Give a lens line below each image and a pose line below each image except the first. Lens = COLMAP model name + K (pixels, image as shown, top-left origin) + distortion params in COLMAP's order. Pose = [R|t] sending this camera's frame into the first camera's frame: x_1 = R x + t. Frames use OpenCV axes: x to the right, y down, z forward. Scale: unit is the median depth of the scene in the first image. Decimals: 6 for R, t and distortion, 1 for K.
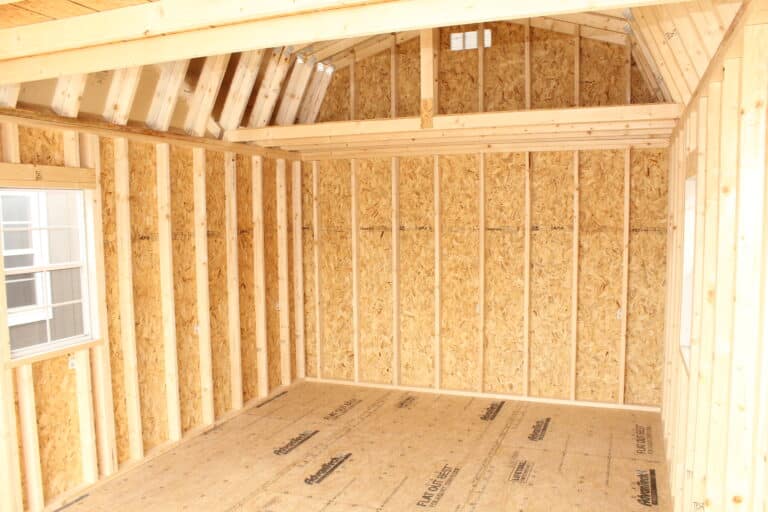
lens RADIAL K [[644.5, 0, 381.1], [0, 644.5, 270.1], [0, 0, 1]] dist [-0.172402, 0.156073]
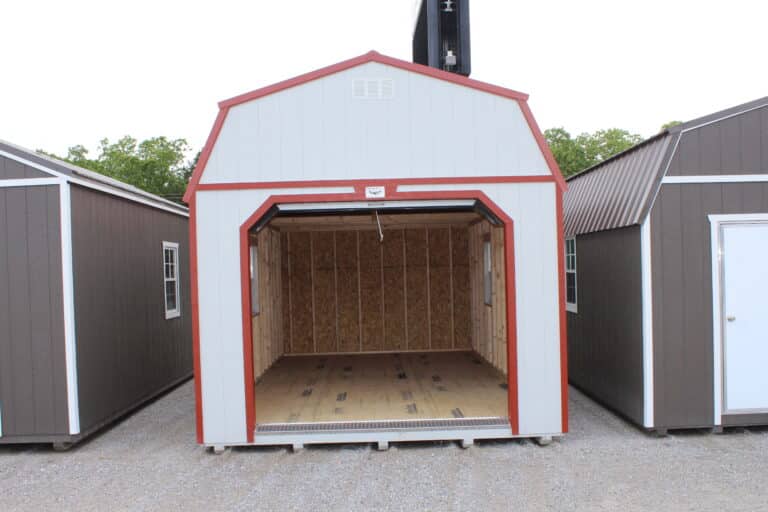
lens RADIAL K [[746.2, 0, 381.9], [0, 746.2, 272.5], [0, 0, 1]] dist [-0.144205, 0.145456]
pose [[0.925403, -0.017299, 0.378589, -0.757002], [0.053167, 0.995005, -0.084493, 0.156210], [-0.375236, 0.098318, 0.921700, -1.196244]]
